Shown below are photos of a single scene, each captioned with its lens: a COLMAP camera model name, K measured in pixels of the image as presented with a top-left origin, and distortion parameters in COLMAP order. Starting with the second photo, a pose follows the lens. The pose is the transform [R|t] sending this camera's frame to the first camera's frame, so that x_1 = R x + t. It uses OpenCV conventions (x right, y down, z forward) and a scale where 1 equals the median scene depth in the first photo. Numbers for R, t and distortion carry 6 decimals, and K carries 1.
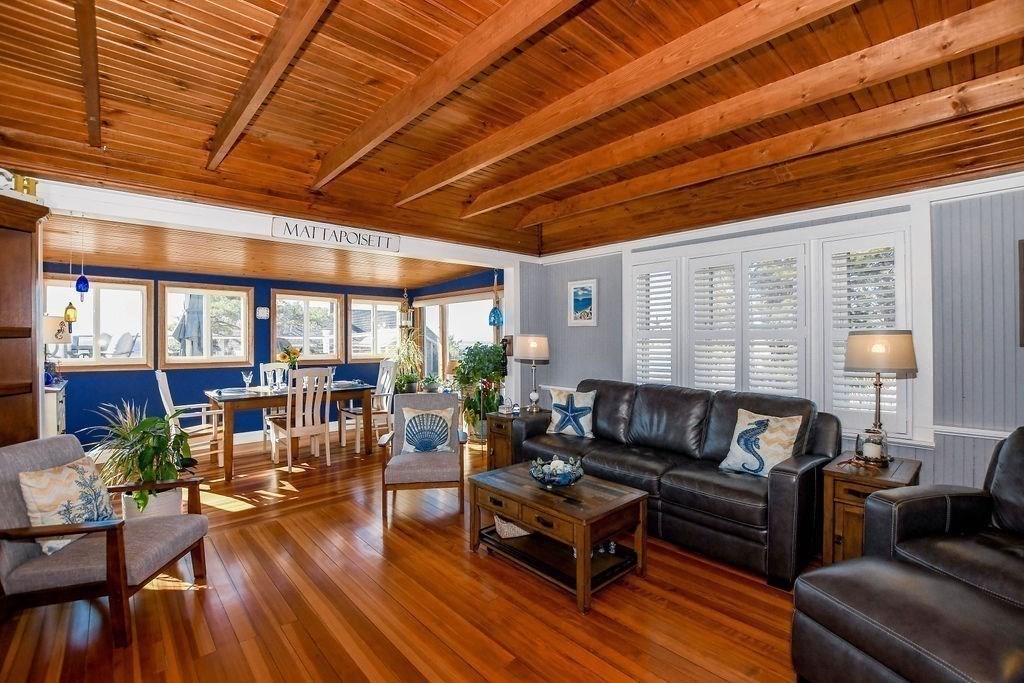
lens RADIAL K [[455.0, 0, 516.3], [0, 455.0, 340.2], [0, 0, 1]] dist [-0.023874, 0.001783]
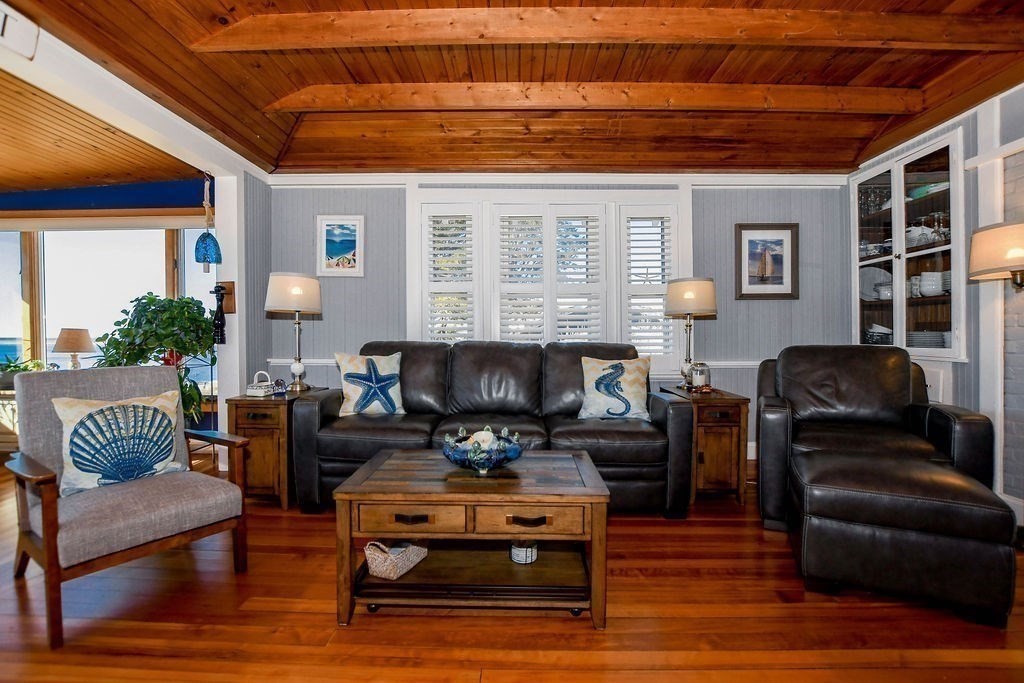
lens RADIAL K [[455.0, 0, 511.2], [0, 455.0, 341.0], [0, 0, 1]] dist [-0.023874, 0.001783]
pose [[0.691431, -0.007874, 0.722400, -0.251648], [-0.000265, 0.999938, 0.011152, 0.084156], [-0.722443, -0.007902, 0.691386, 0.344744]]
